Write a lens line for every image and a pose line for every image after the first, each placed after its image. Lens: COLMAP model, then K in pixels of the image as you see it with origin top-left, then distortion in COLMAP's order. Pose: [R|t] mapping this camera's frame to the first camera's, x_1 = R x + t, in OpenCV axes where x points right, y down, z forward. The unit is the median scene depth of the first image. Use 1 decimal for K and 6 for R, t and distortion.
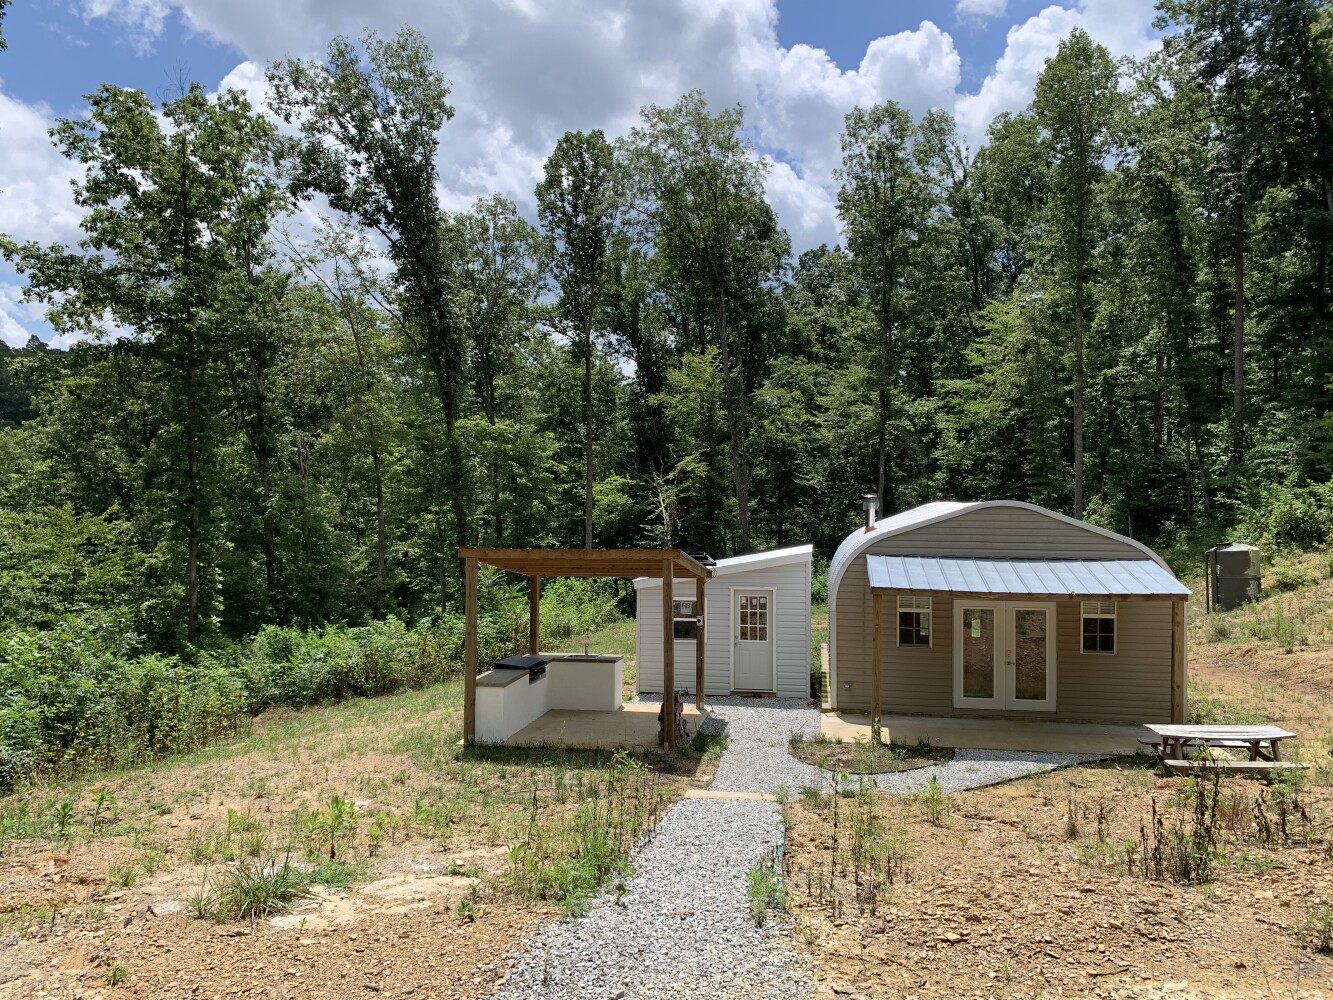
lens RADIAL K [[1040.9, 0, 666.5], [0, 1040.9, 500.0], [0, 0, 1]] dist [0.006921, -0.002290]
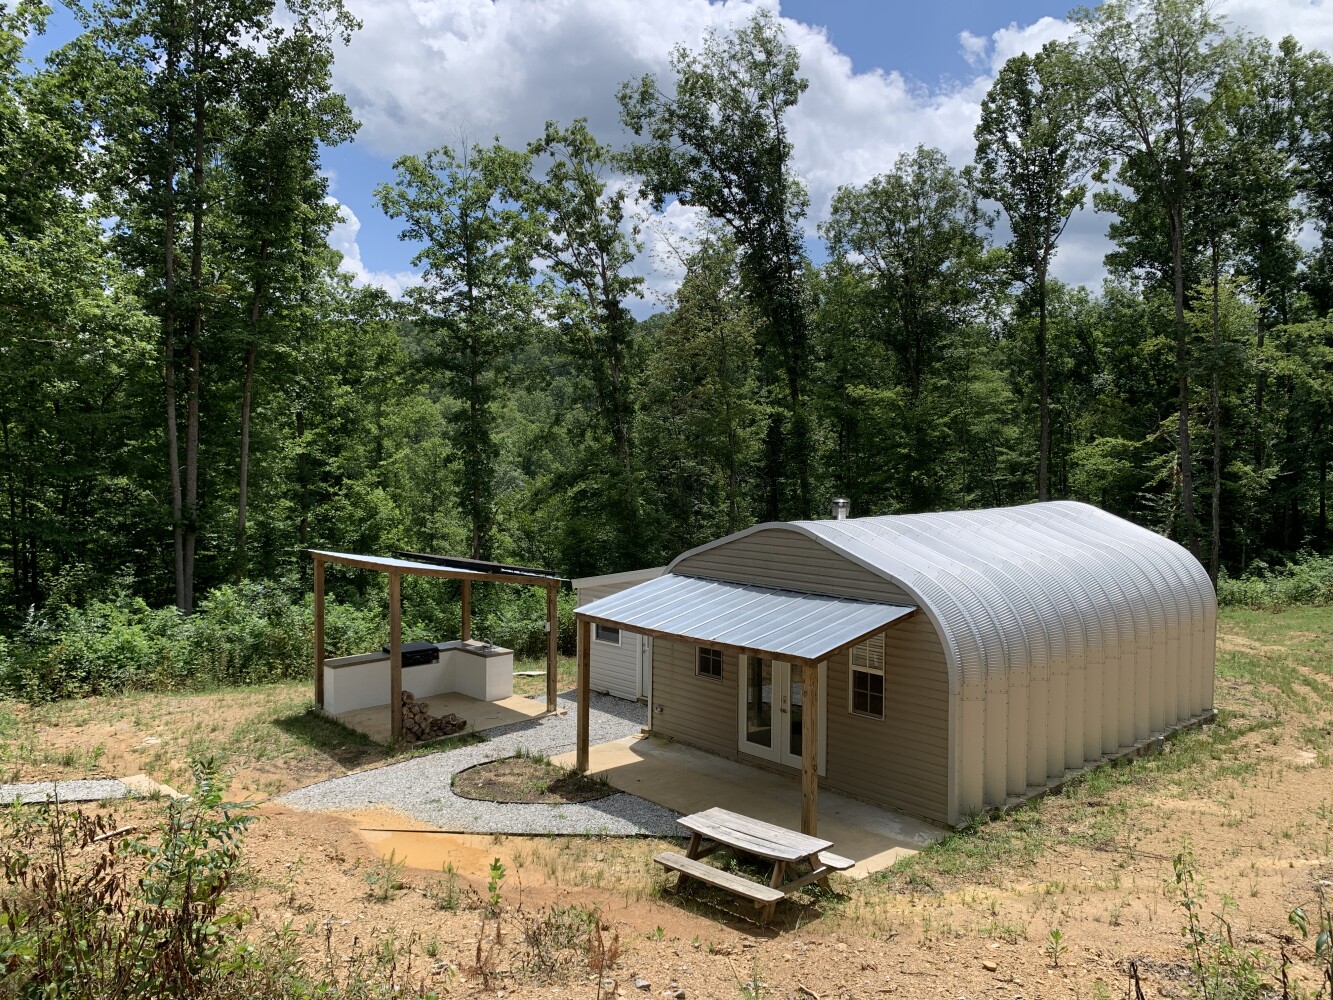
lens RADIAL K [[1040.9, 0, 666.5], [0, 1040.9, 500.0], [0, 0, 1]] dist [0.006921, -0.002290]
pose [[0.786061, 0.025336, -0.617629, 0.722546], [0.006371, 0.998775, 0.049079, -0.054710], [0.618115, -0.042515, 0.784937, 0.257836]]
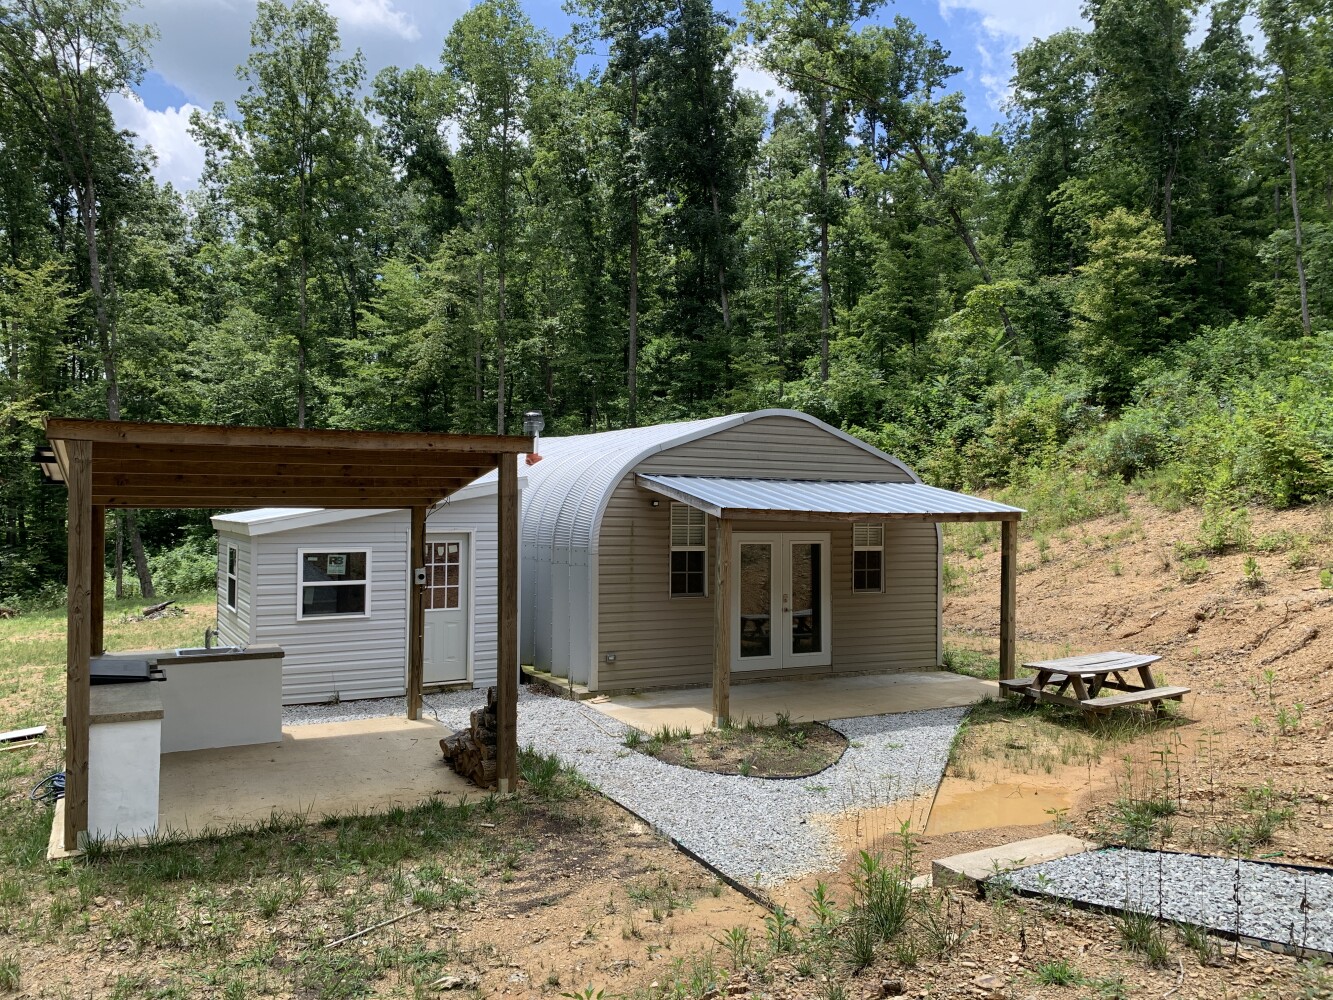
lens RADIAL K [[1019.7, 0, 663.6], [0, 1019.7, 473.0], [0, 0, 1]] dist [0.155251, -0.310697]
pose [[0.786975, 0.018542, 0.616707, -0.224410], [-0.008114, 0.999773, -0.019706, 0.061718], [-0.616932, 0.010504, 0.786946, 0.400438]]
